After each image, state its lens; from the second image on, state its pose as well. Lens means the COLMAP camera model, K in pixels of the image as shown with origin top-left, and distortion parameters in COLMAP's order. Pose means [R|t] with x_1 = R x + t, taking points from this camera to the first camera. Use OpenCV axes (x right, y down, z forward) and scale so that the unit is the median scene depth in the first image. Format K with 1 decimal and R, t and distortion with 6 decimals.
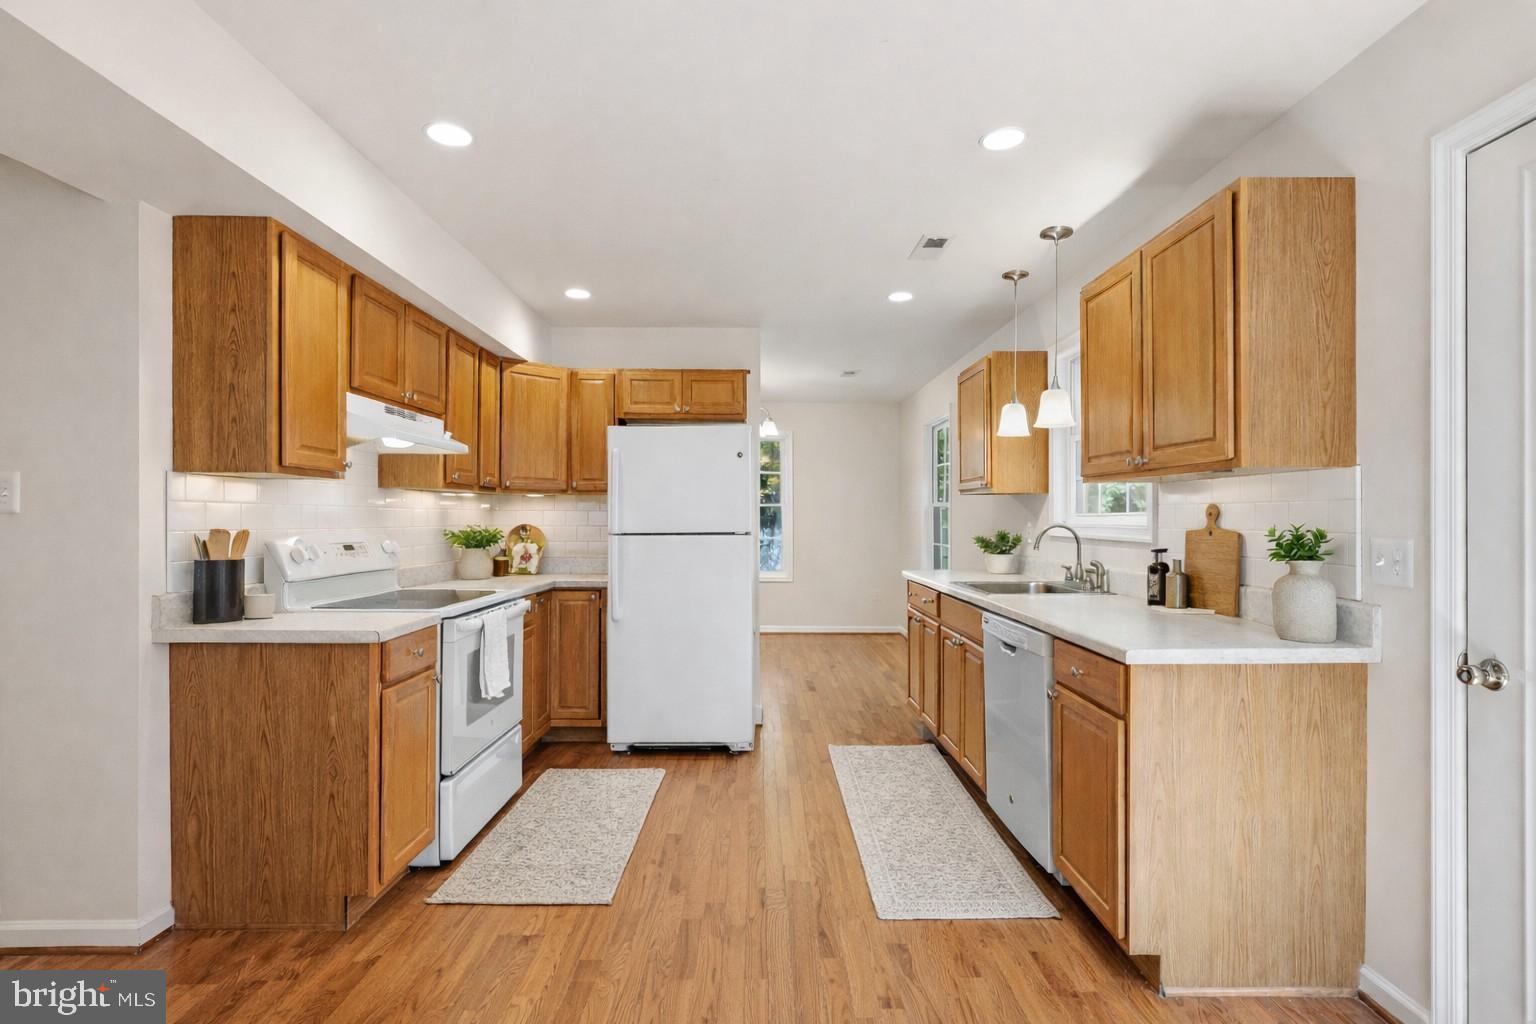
lens RADIAL K [[724.4, 0, 768.0], [0, 724.4, 512.0], [0, 0, 1]] dist [0.016337, -0.000396]
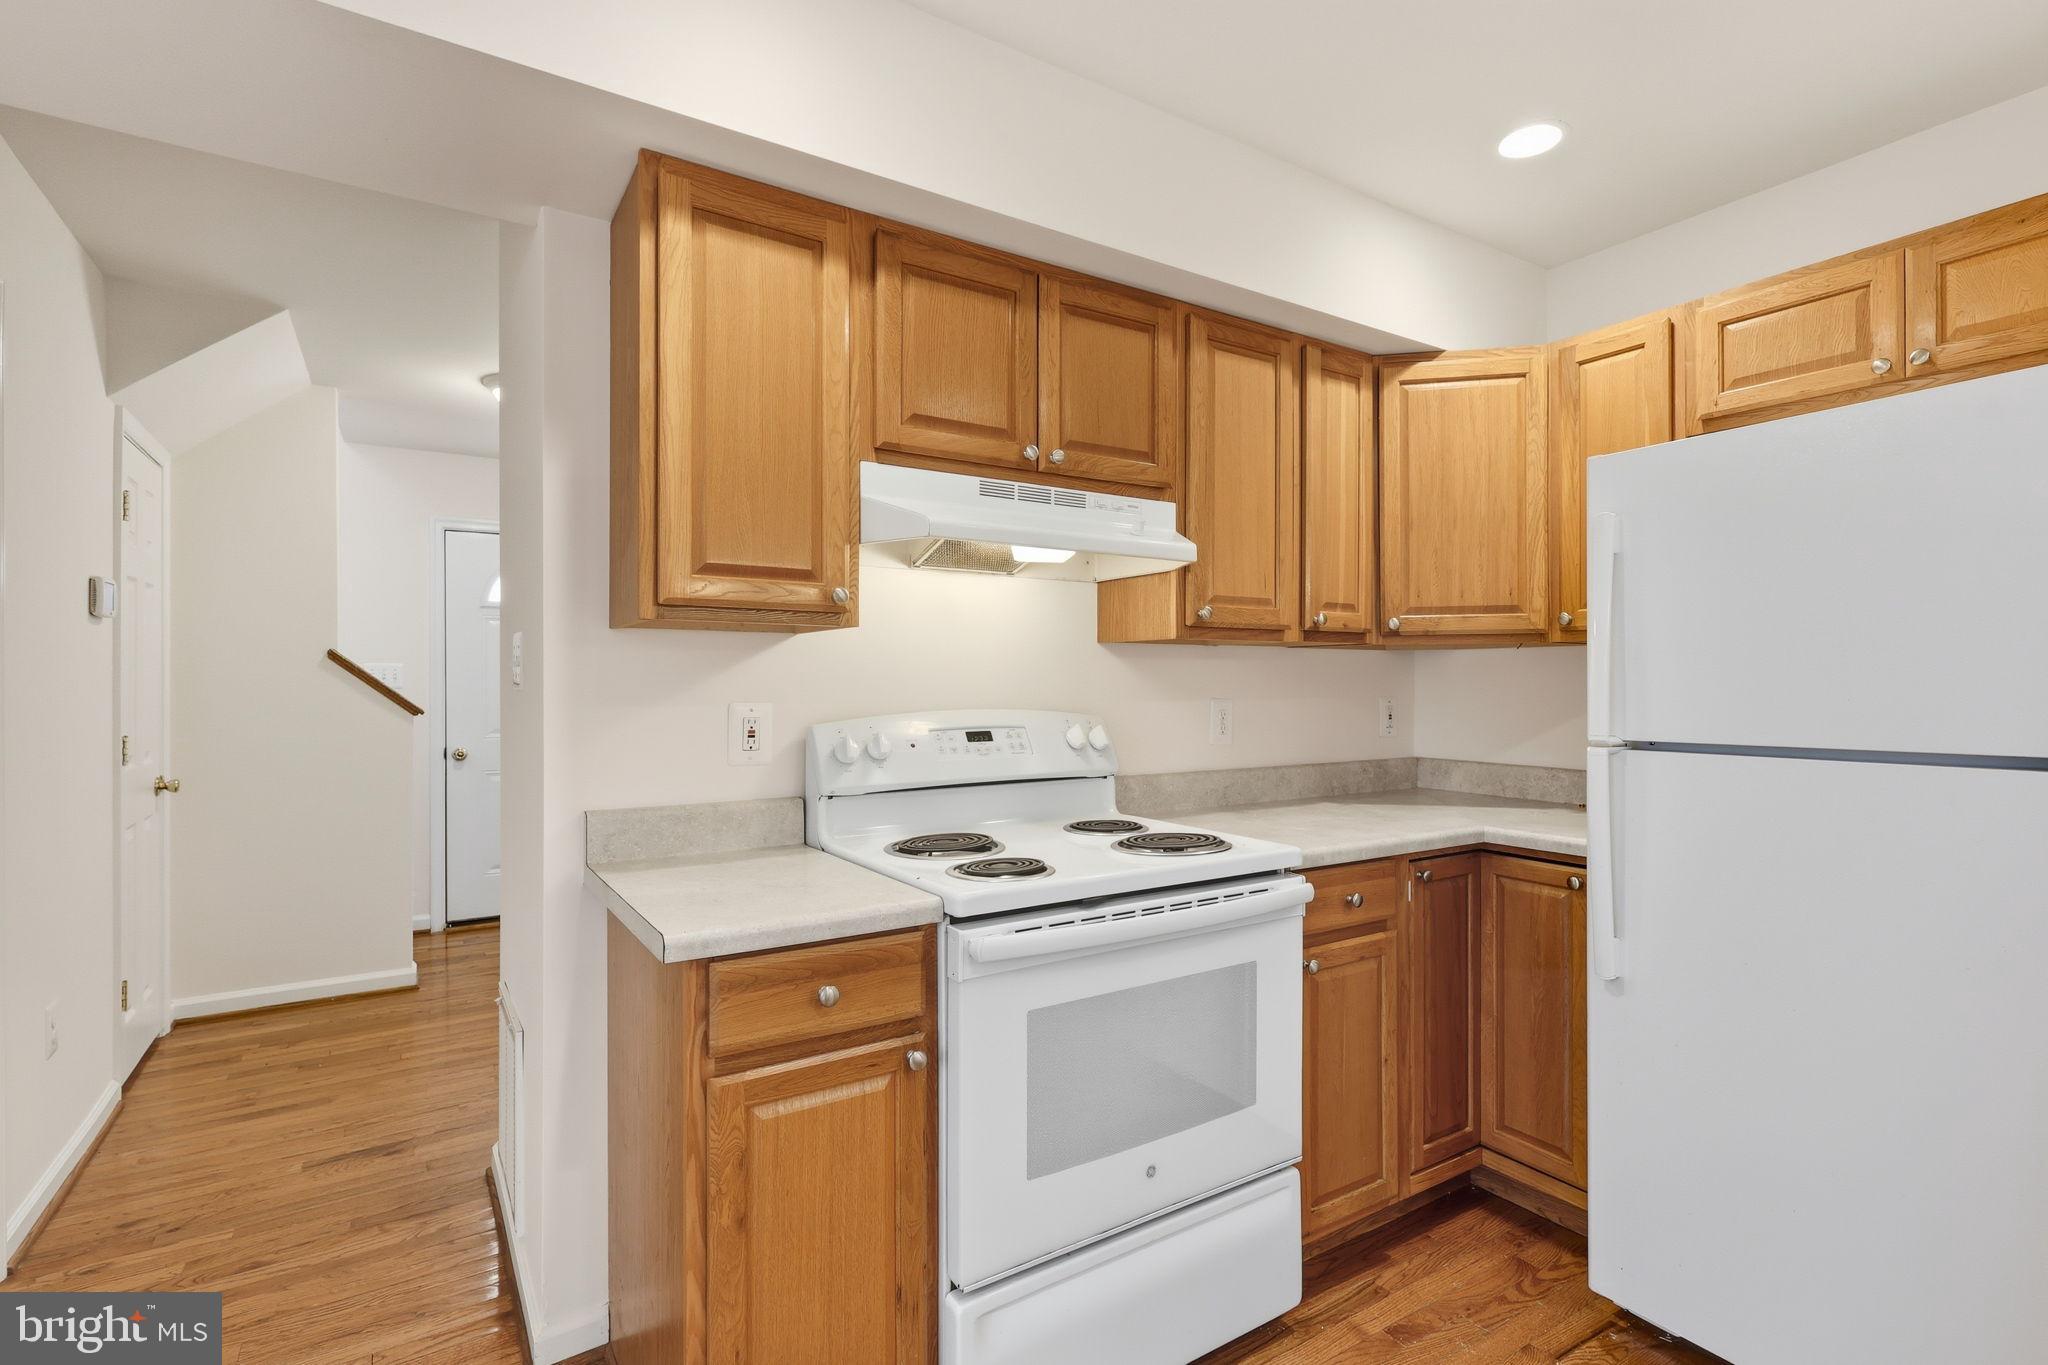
lens RADIAL K [[925.2, 0, 1044.0], [0, 925.2, 718.3], [0, 0, 1]] dist [0.015574, -0.000148]
pose [[0.547302, -0.011251, -0.836860, 0.040685], [0.033696, 0.999395, 0.008600, 0.014942], [0.836257, -0.032905, 0.547350, 0.573182]]
